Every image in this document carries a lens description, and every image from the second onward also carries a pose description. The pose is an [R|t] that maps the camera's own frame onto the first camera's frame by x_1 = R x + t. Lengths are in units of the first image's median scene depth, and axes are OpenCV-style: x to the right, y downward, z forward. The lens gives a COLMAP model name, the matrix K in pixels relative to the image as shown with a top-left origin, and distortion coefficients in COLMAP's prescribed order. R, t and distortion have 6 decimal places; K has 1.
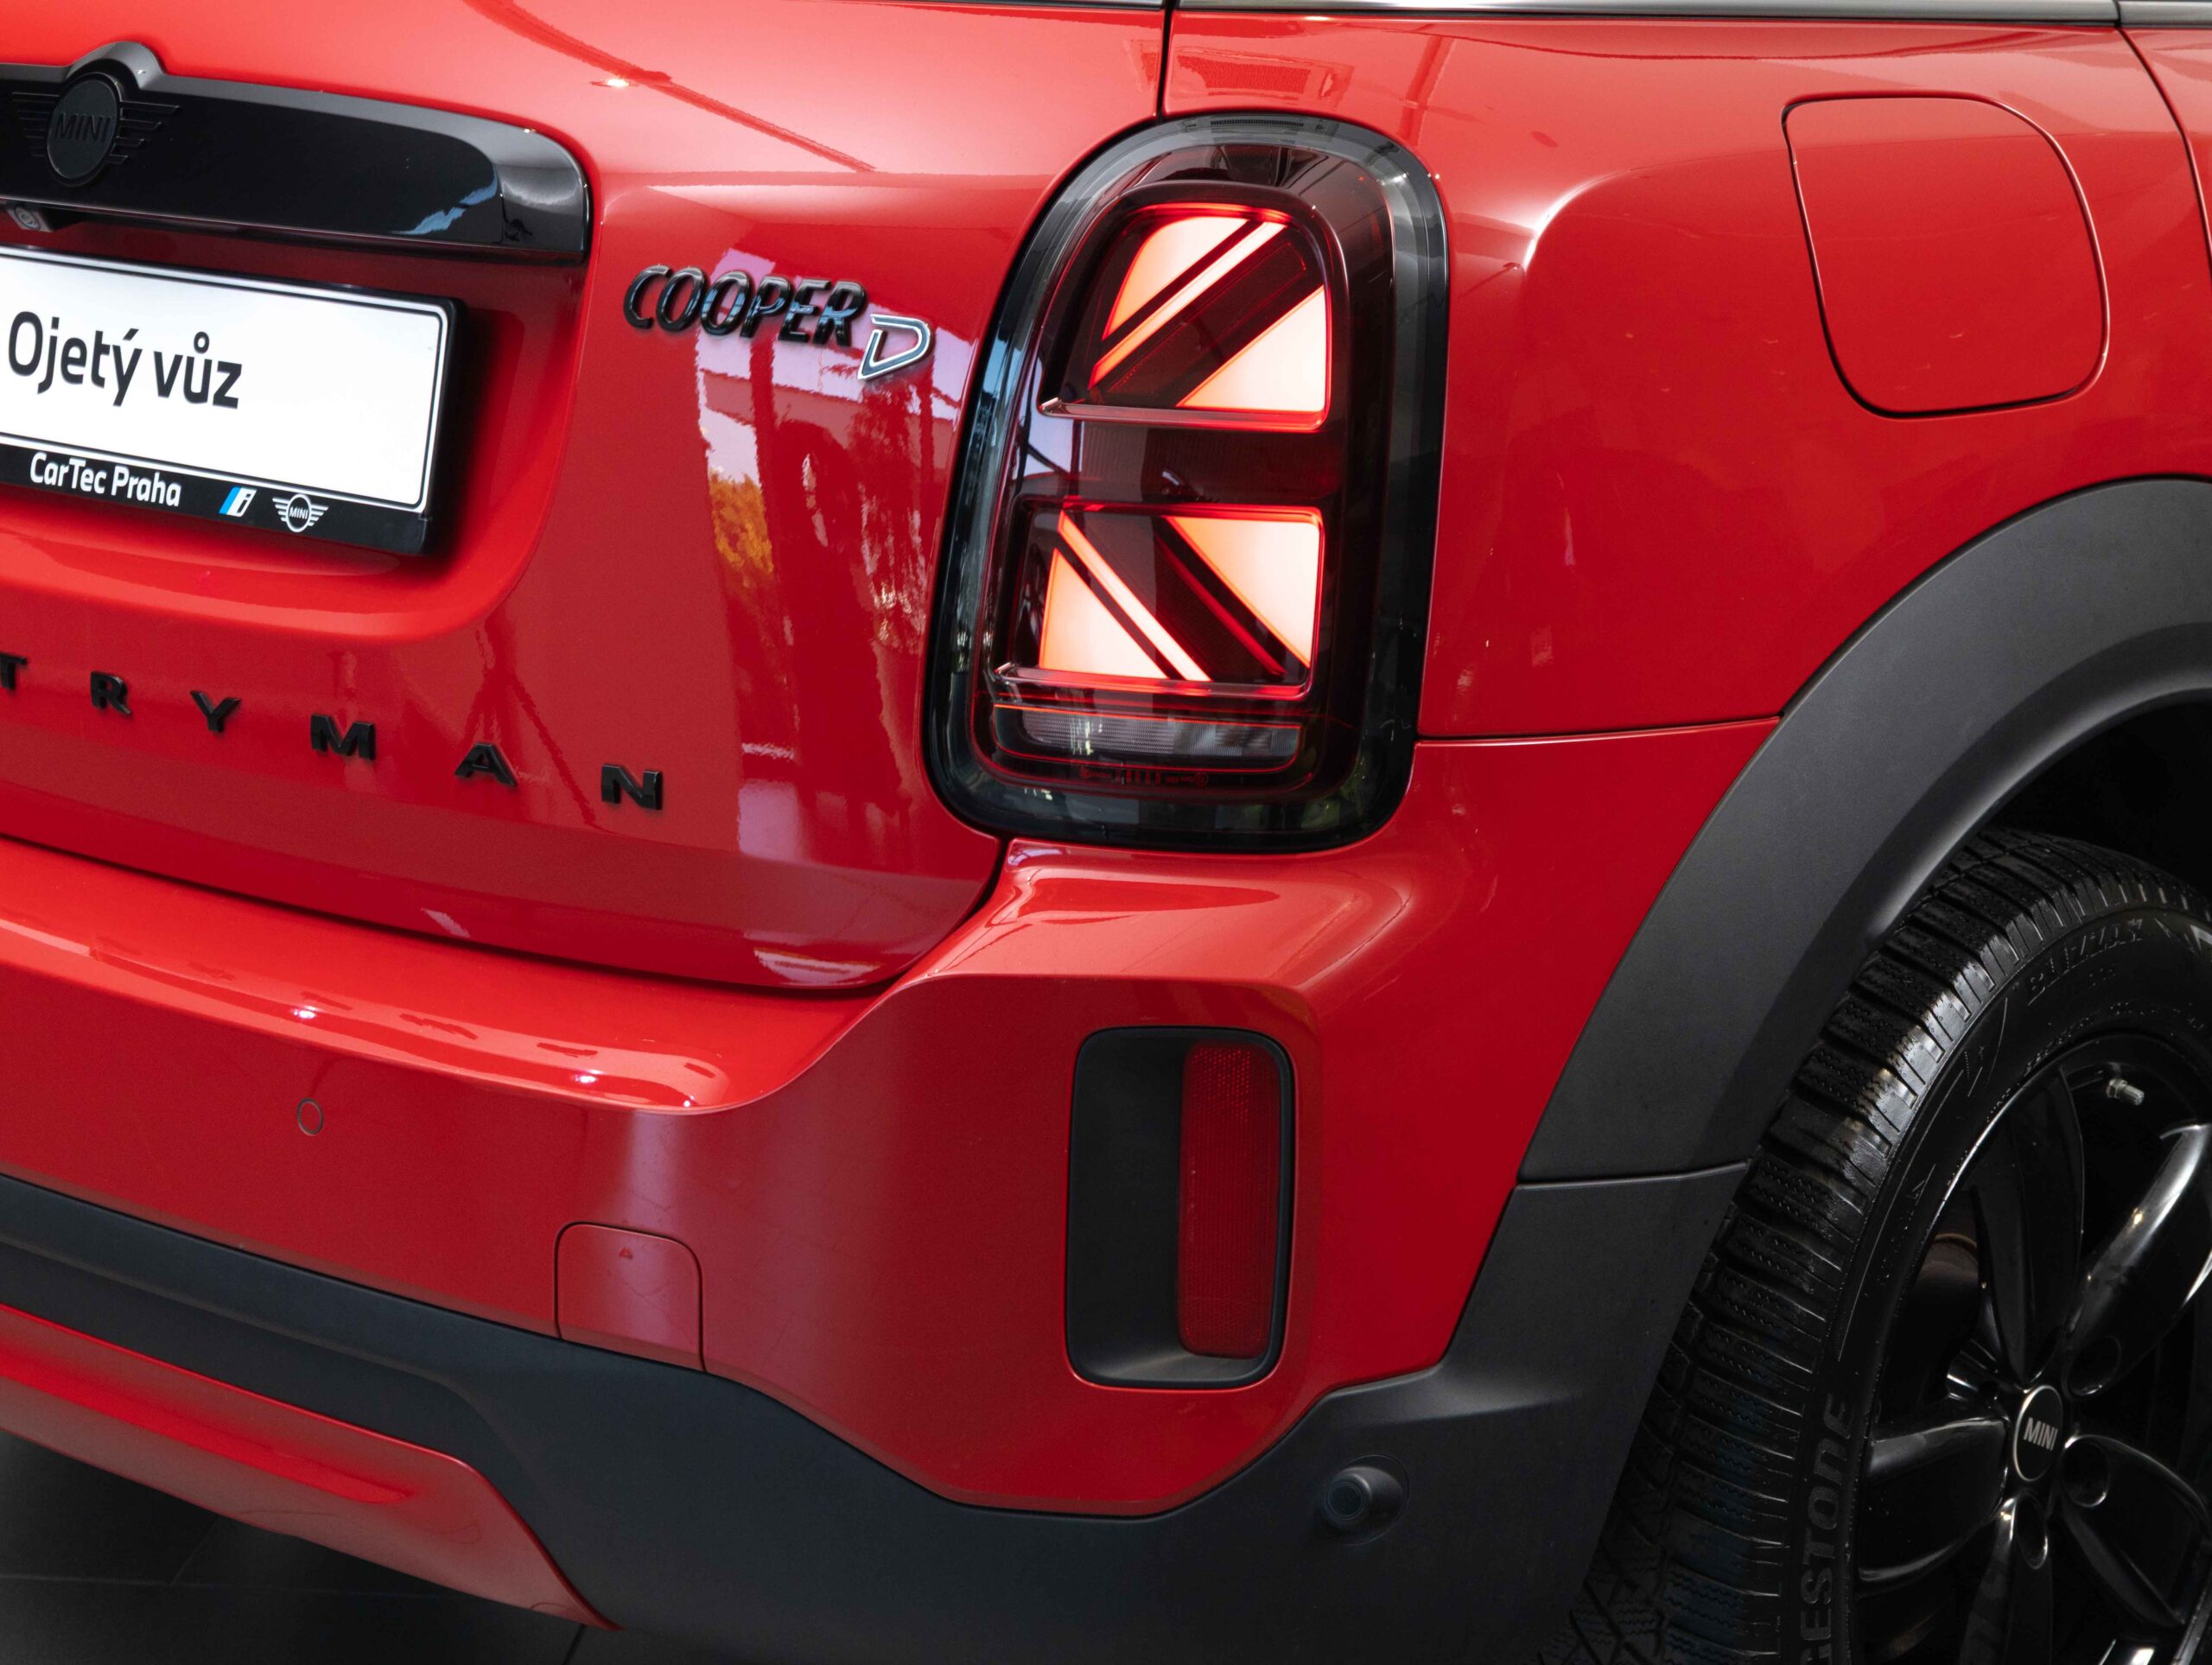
lens RADIAL K [[4411.0, 0, 1106.0], [0, 4411.0, 832.5], [0, 0, 1]] dist [-0.035558, -0.313337]
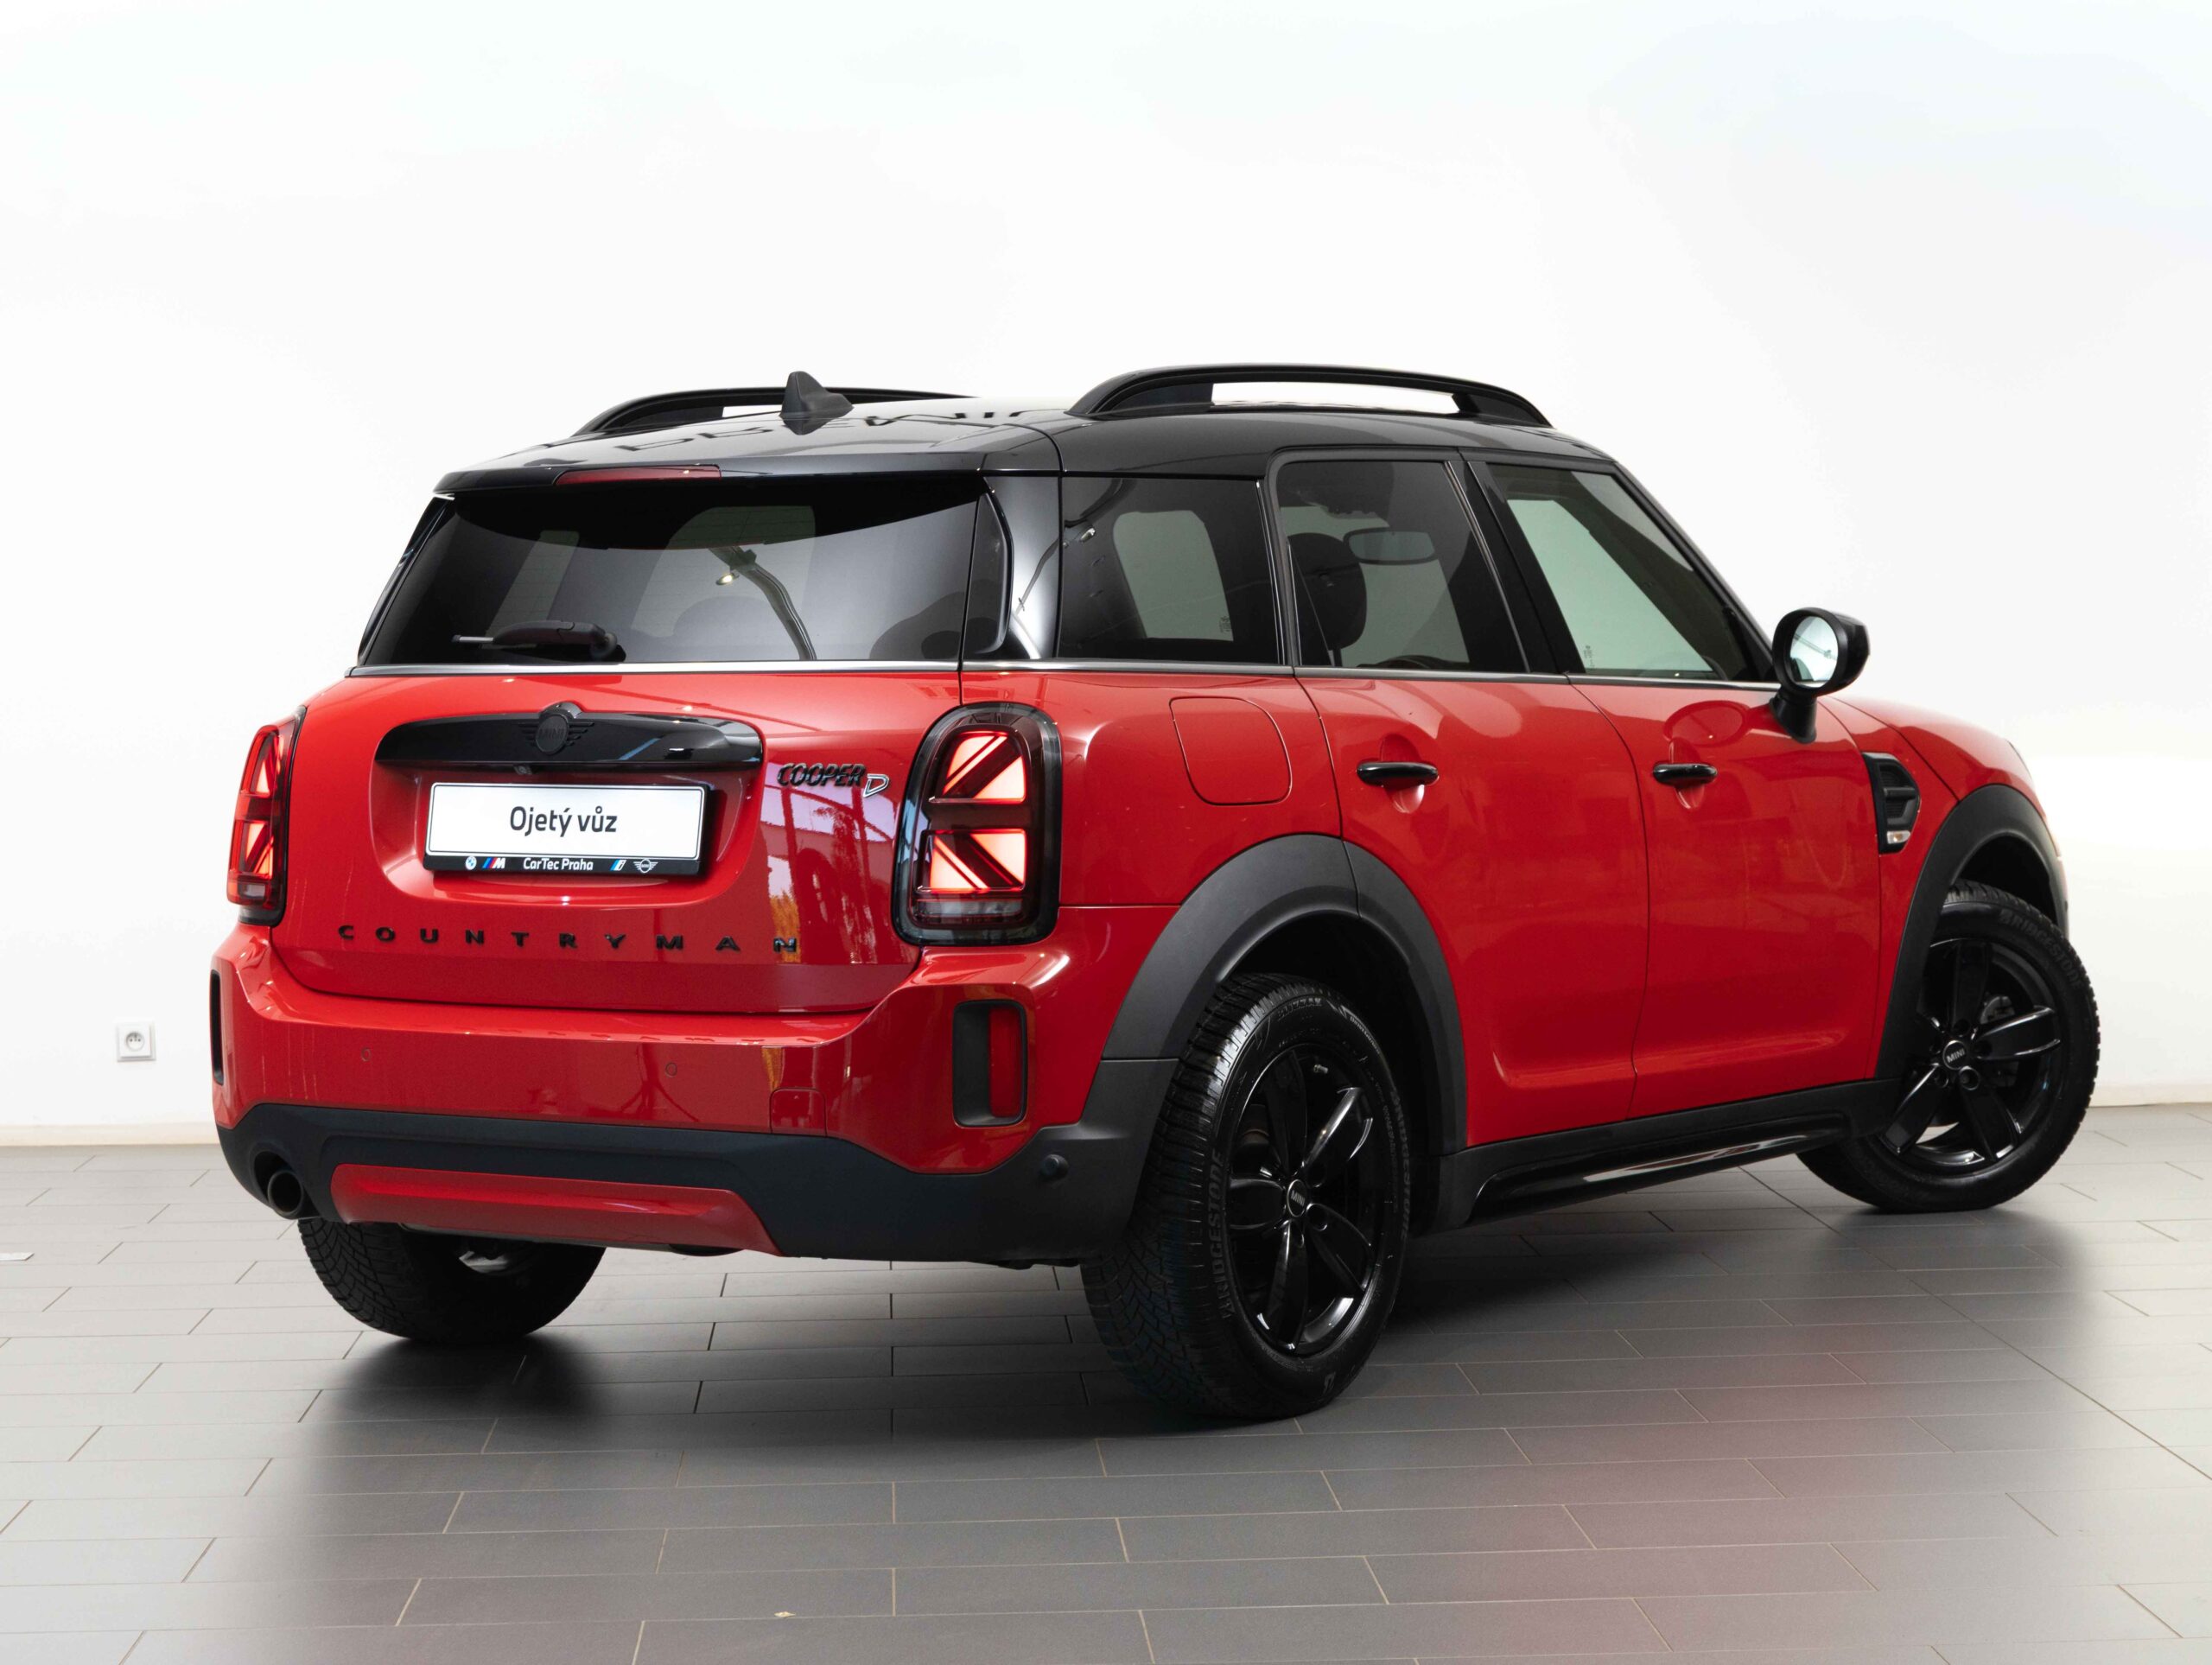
lens RADIAL K [[4469.0, 0, 1106.0], [0, 4469.0, 832.5], [0, 0, 1]] dist [-0.315170, -0.025583]
pose [[0.990401, -0.037890, 0.132928, -0.269087], [0.062093, 0.981156, -0.182968, 0.437757], [-0.123490, 0.189466, 0.974091, -1.767040]]
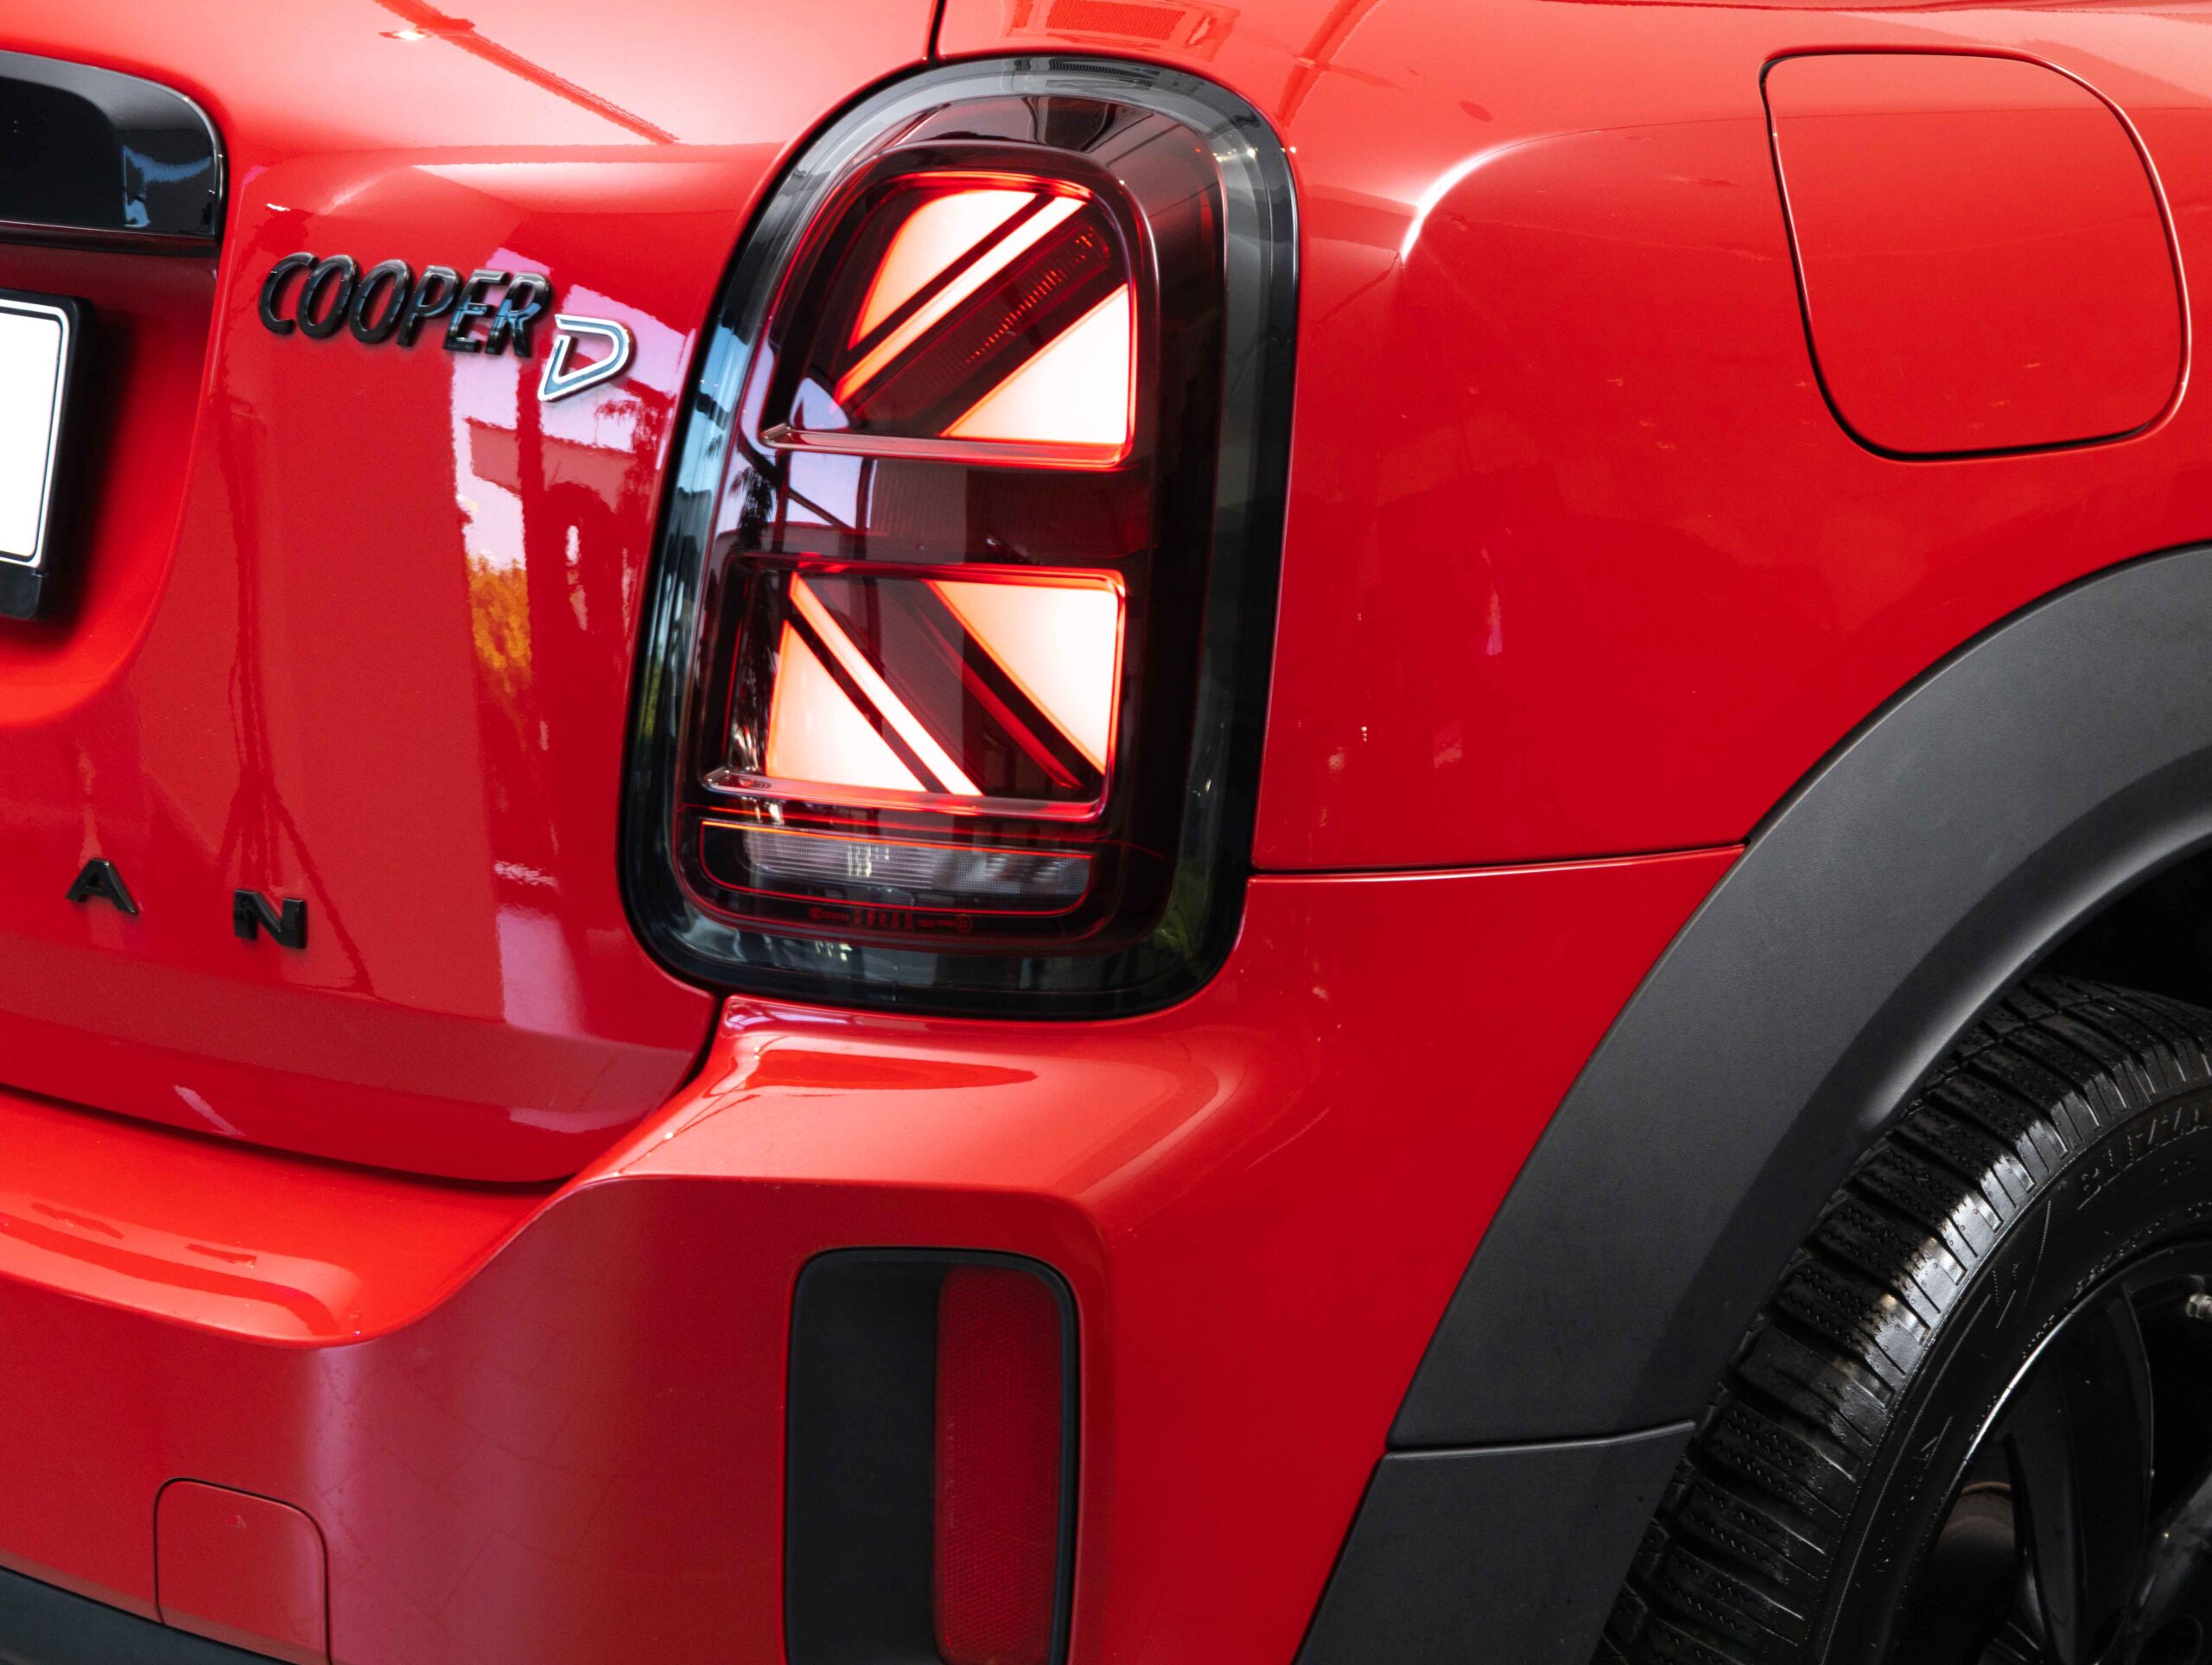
lens RADIAL K [[4411.0, 0, 1106.0], [0, 4411.0, 832.5], [0, 0, 1]] dist [-0.035558, -0.313337]
pose [[0.999082, 0.010960, -0.041408, 0.069507], [-0.011494, 0.999854, -0.012673, -0.016554], [0.041263, 0.013137, 0.999062, 0.212396]]
